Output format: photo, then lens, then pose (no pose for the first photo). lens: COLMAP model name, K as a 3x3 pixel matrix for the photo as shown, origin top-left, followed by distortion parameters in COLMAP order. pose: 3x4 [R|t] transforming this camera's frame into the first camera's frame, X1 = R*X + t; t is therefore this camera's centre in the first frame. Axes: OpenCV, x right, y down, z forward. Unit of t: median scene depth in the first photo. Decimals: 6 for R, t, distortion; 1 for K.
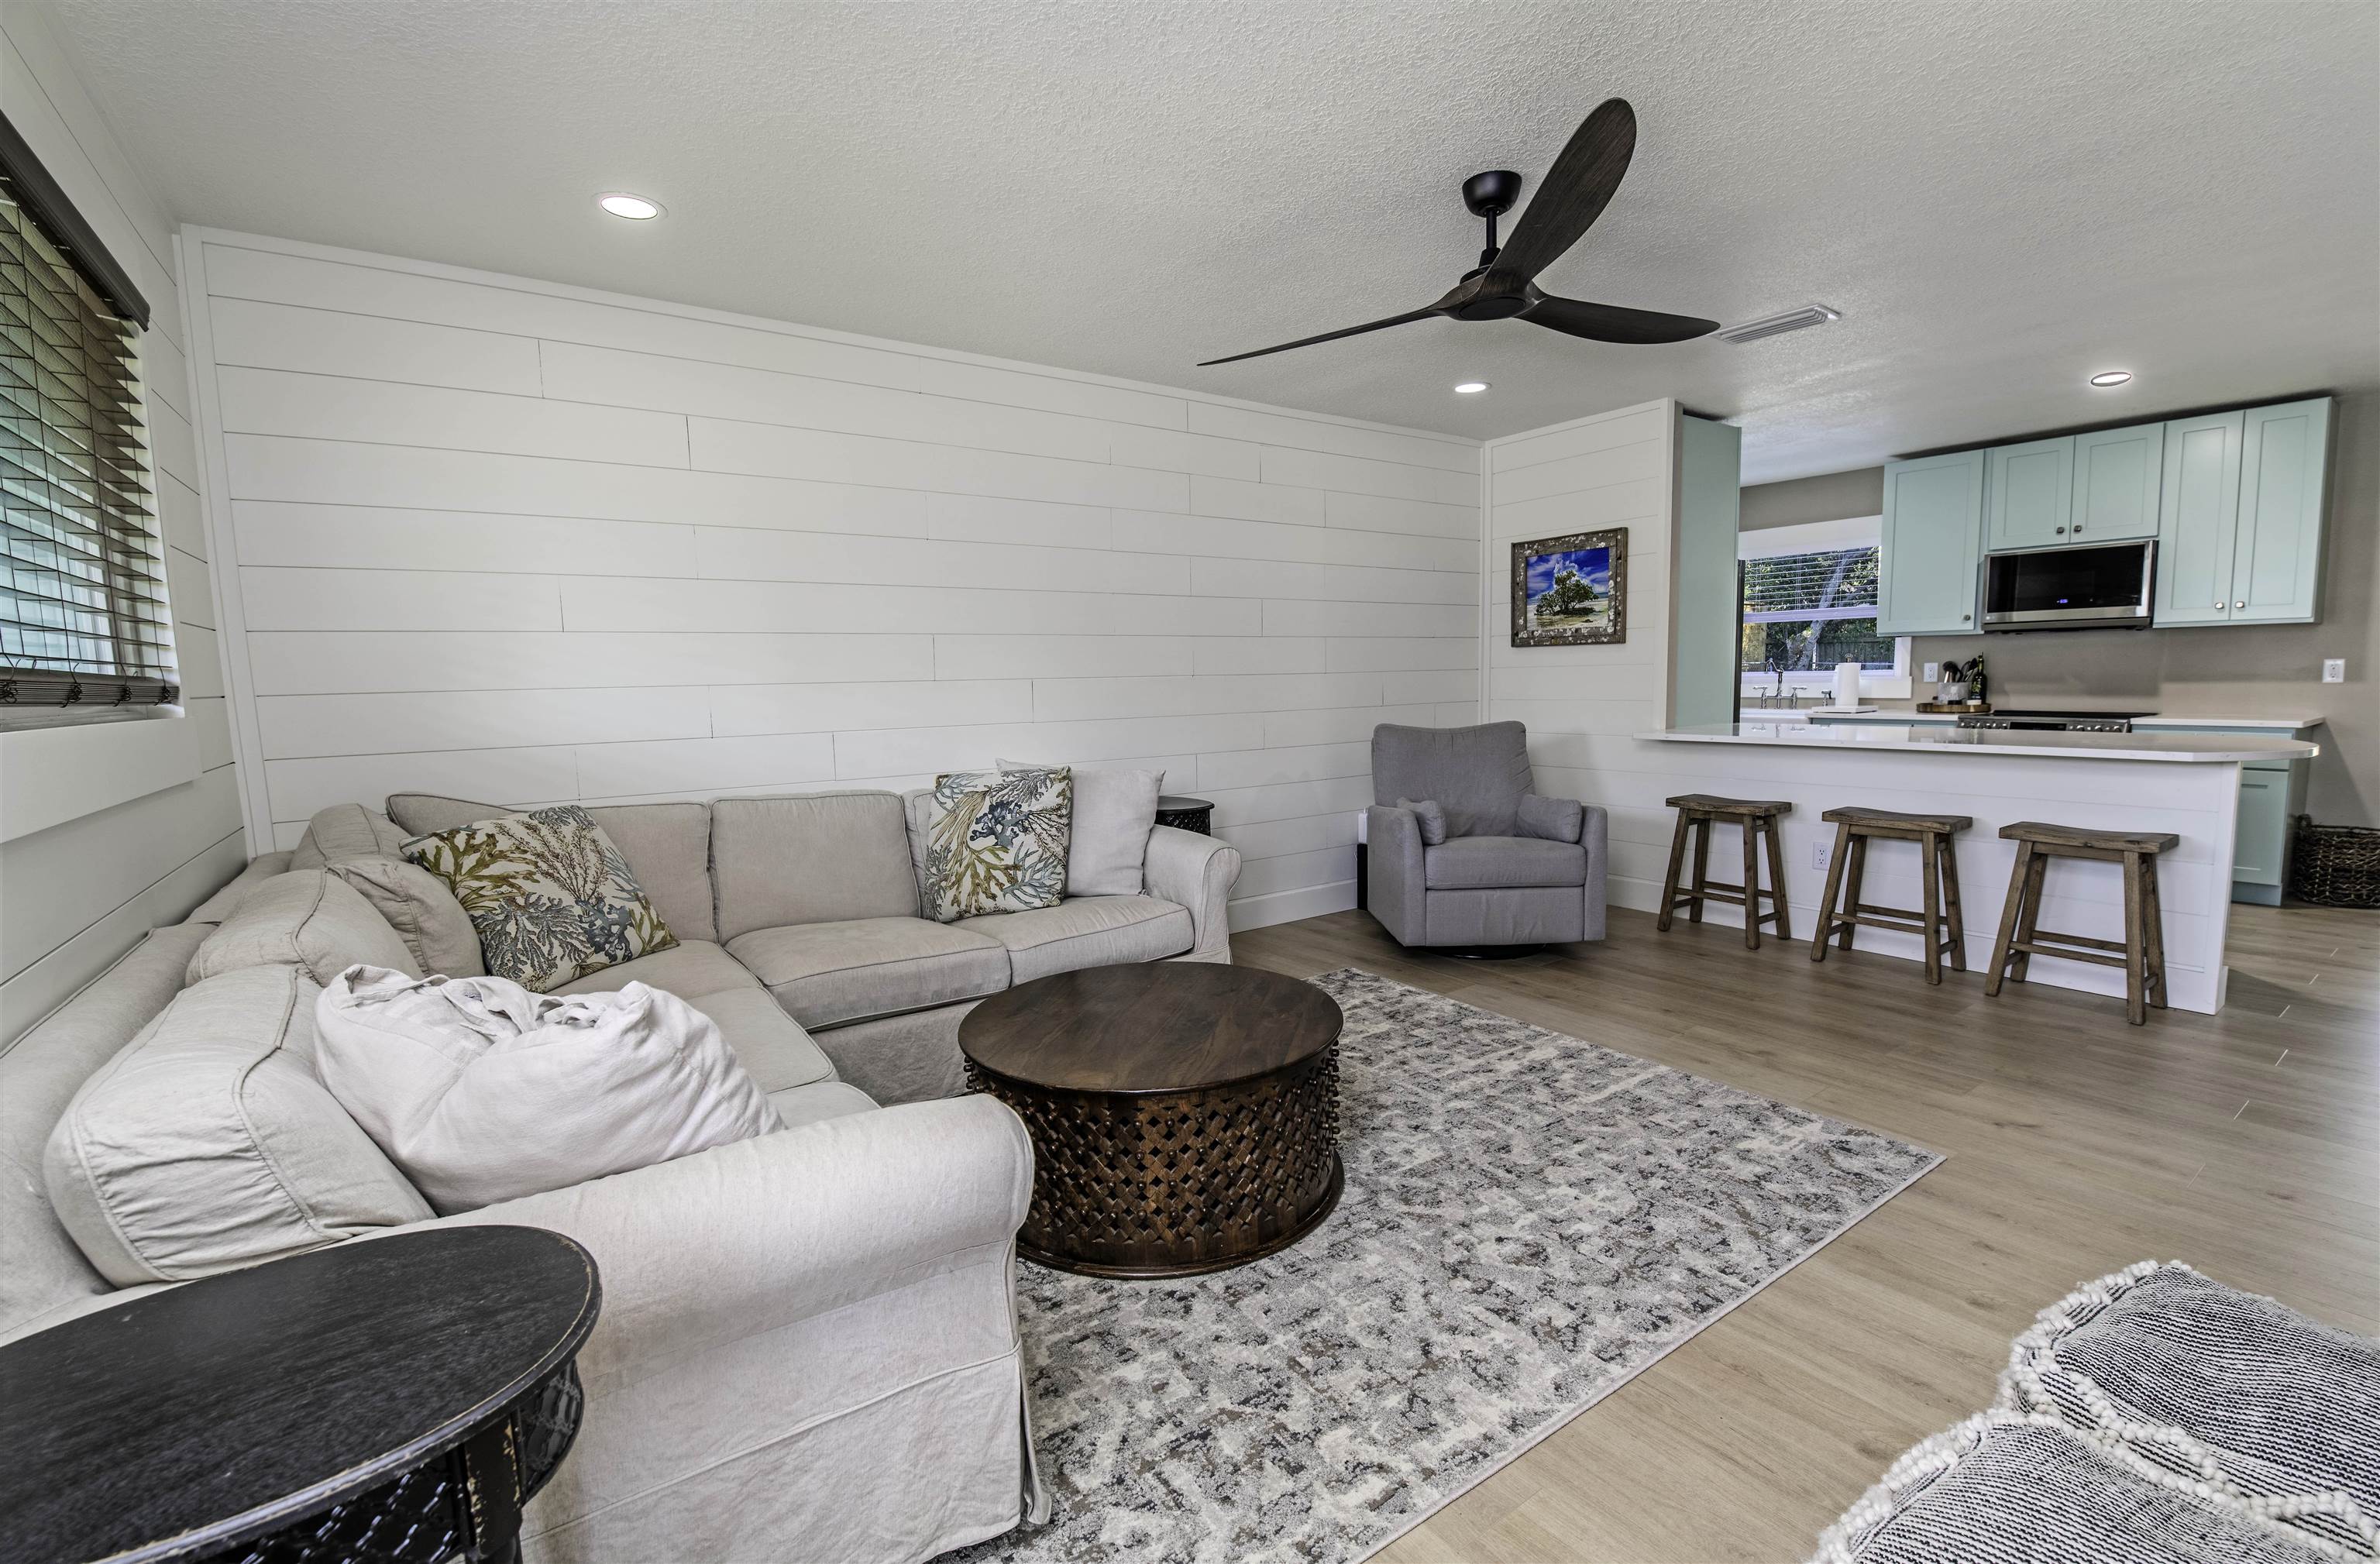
lens RADIAL K [[1041.4, 0, 1230.3], [0, 1041.4, 796.3], [0, 0, 1]] dist [-0.003588, -0.001336]
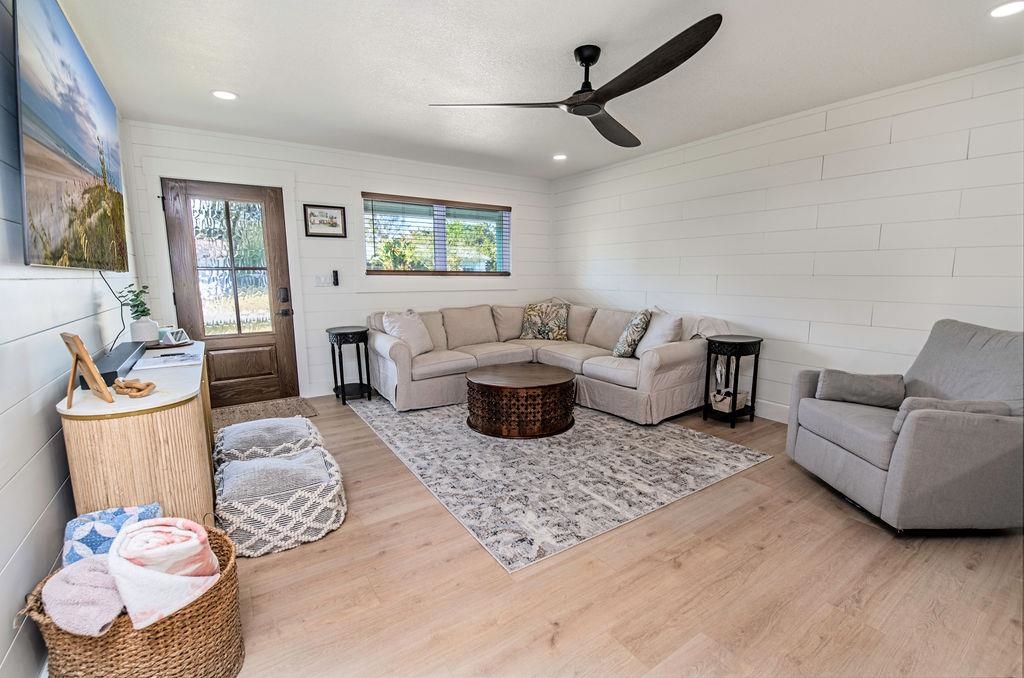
lens RADIAL K [[448.1, 0, 511.4], [0, 448.1, 344.8], [0, 0, 1]] dist [-0.003588, -0.001336]
pose [[-0.056250, 0.175359, -0.982896, 0.870041], [-0.116209, 0.976614, 0.180889, -0.095814], [0.991631, 0.124396, -0.034557, 0.635912]]
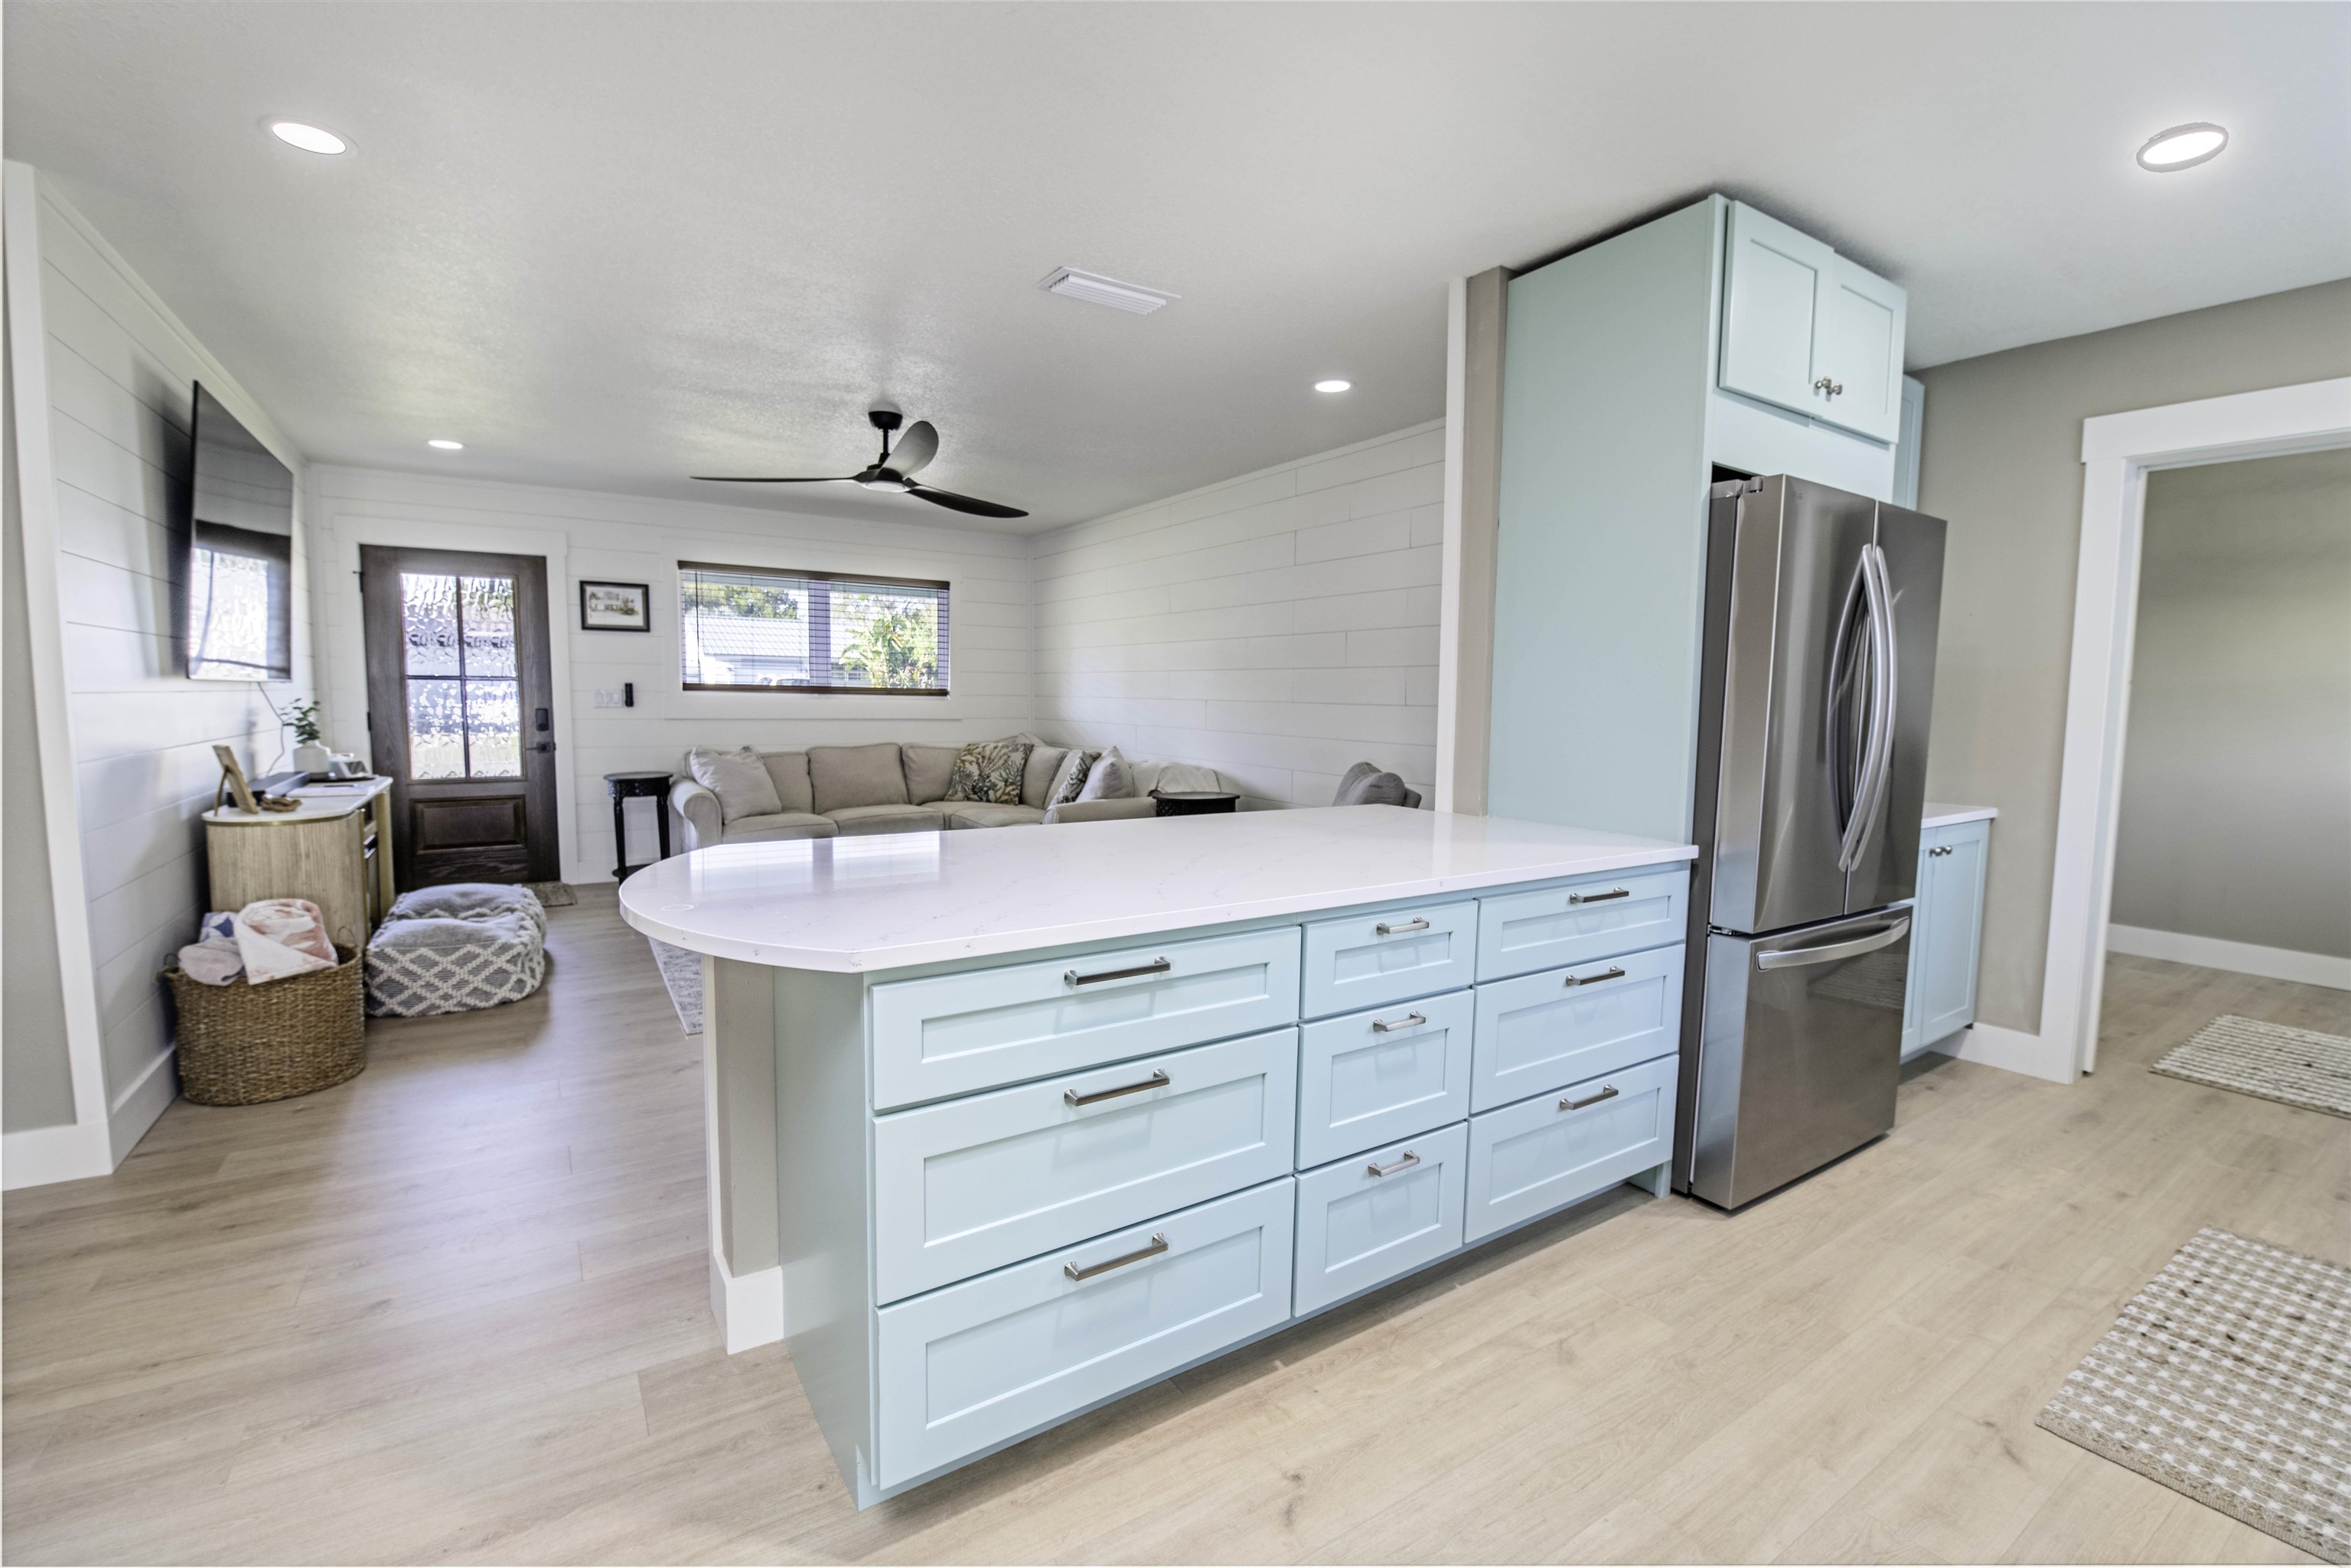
lens RADIAL K [[1028.7, 0, 1166.3], [0, 1028.7, 781.6], [0, 0, 1]] dist [-0.003588, -0.001336]
pose [[-0.080627, 0.105497, -0.991146, 1.307298], [-0.132049, 0.984488, 0.115530, -0.167655], [0.987959, 0.140194, -0.065445, 1.092444]]
